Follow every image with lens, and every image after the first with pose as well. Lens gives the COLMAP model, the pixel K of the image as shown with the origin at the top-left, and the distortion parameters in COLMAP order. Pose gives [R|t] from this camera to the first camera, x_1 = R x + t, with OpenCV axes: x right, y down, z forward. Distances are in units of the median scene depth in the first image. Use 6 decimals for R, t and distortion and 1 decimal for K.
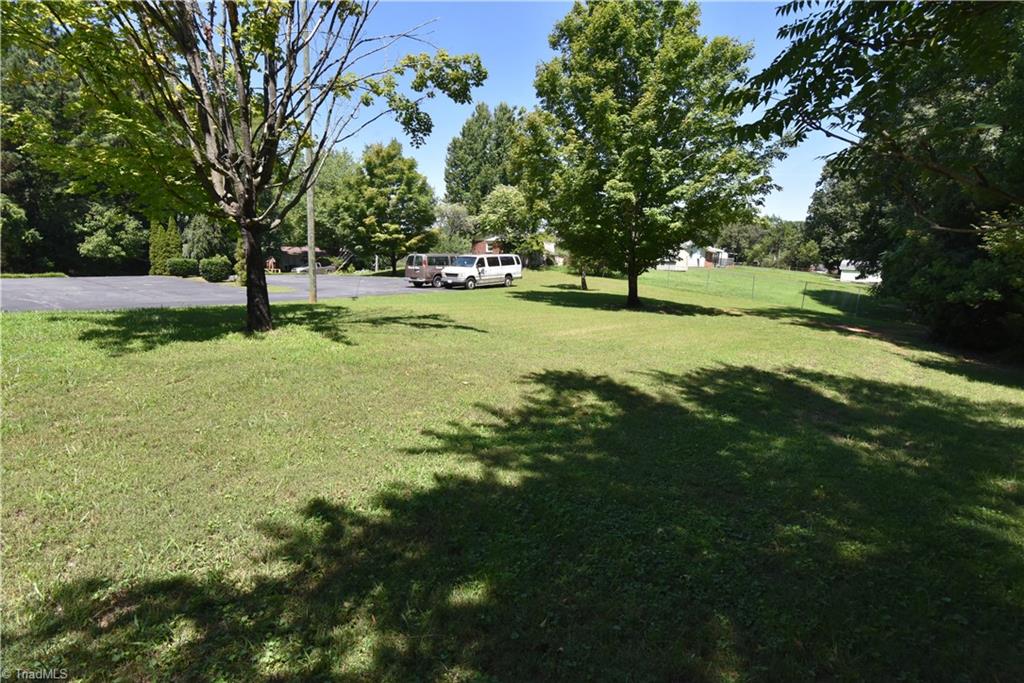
lens RADIAL K [[495.7, 0, 507.8], [0, 495.7, 344.6], [0, 0, 1]] dist [-0.018387, -0.000590]
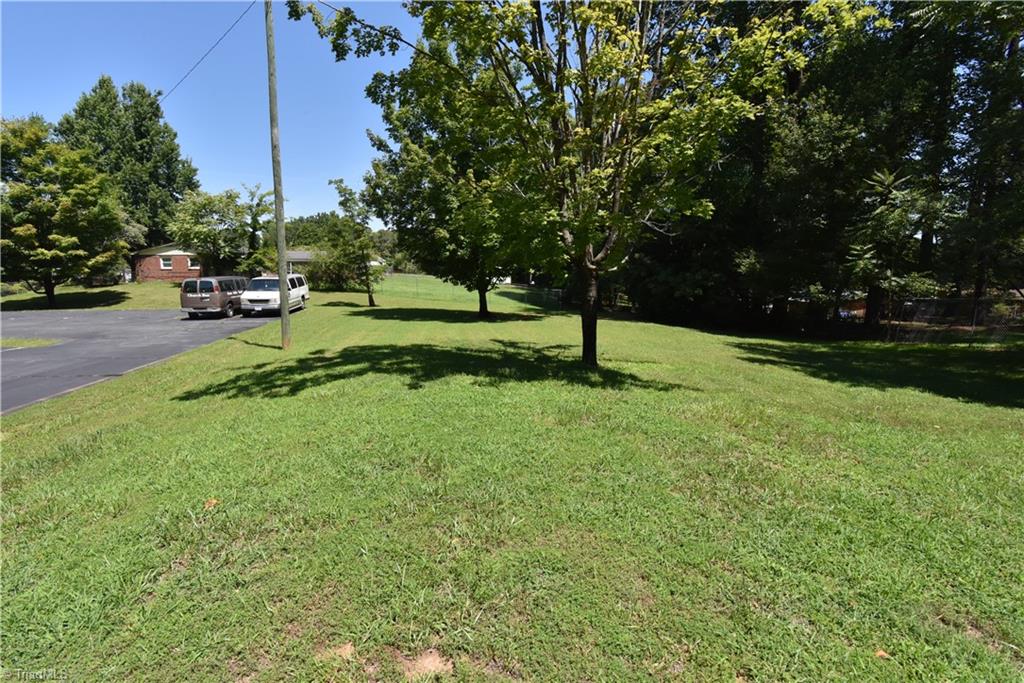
lens RADIAL K [[503.9, 0, 512.0], [0, 503.9, 341.5], [0, 0, 1]] dist [-0.013052, 0.000069]
pose [[0.677751, -0.129708, 0.723761, -0.446060], [0.141823, 0.988895, 0.044417, -0.043133], [-0.721485, 0.072543, 0.688620, 0.060241]]
